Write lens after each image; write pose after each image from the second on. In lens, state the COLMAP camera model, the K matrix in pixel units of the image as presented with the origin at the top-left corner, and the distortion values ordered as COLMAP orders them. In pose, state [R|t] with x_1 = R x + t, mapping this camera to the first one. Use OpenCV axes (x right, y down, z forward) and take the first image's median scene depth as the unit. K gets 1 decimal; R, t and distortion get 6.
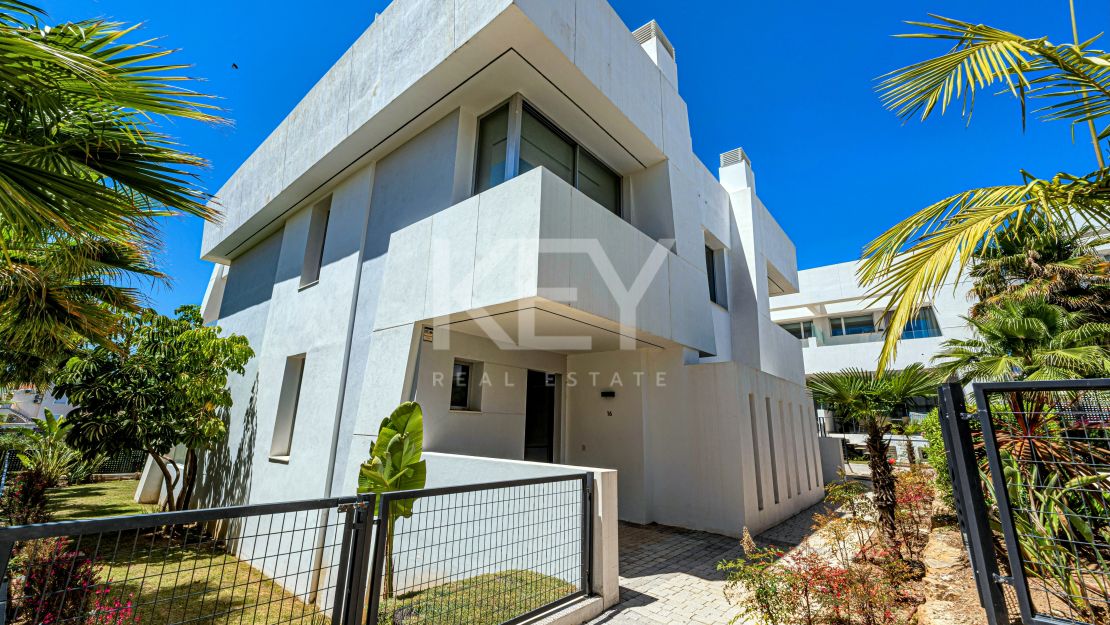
lens RADIAL K [[434.5, 0, 563.7], [0, 434.5, 313.8], [0, 0, 1]] dist [-0.001904, 0.000286]
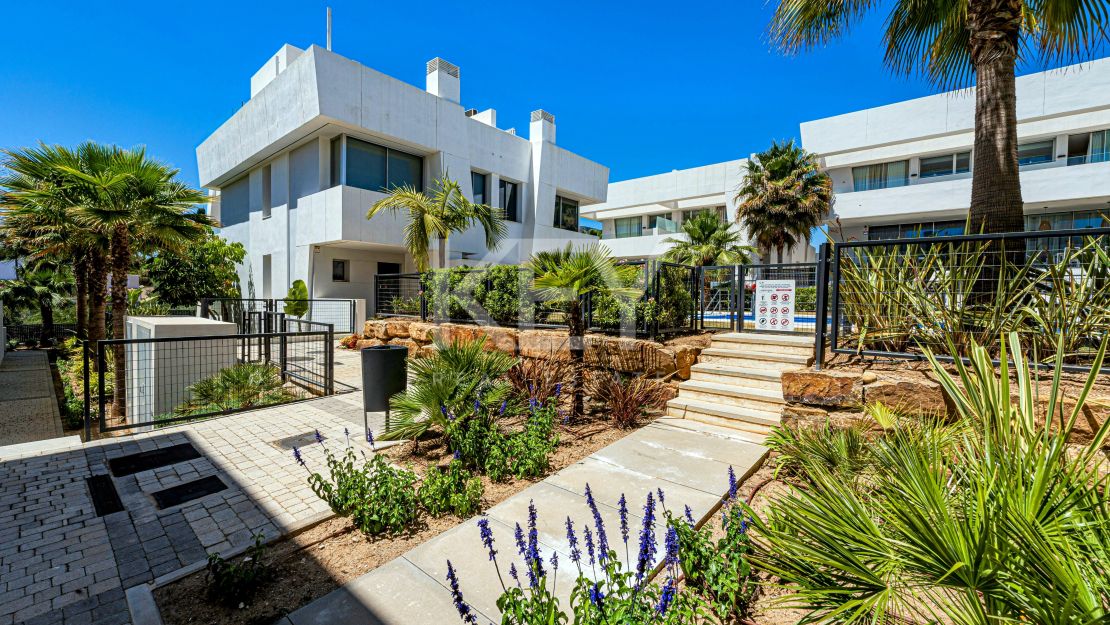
lens RADIAL K [[434.5, 0, 562.9], [0, 434.5, 305.8], [0, 0, 1]] dist [-0.001904, 0.000286]
pose [[0.999916, -0.007854, -0.010325, 0.750561], [0.010334, 0.963363, 0.268001, -0.198869], [0.007842, -0.268085, 0.963363, -0.954653]]
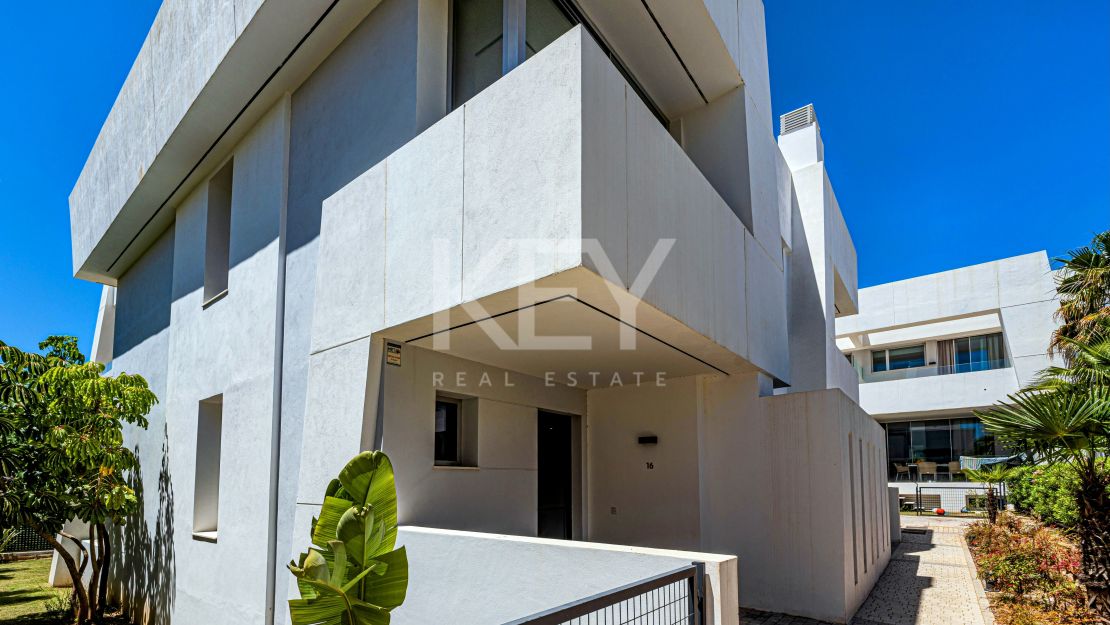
lens RADIAL K [[469.0, 0, 567.4], [0, 469.0, 445.0], [0, 0, 1]] dist [-0.002842, -0.000012]
pose [[0.998604, -0.022819, 0.047641, -0.063870], [0.014158, 0.984504, 0.174791, 0.046068], [-0.050891, -0.173872, 0.983452, 0.195900]]
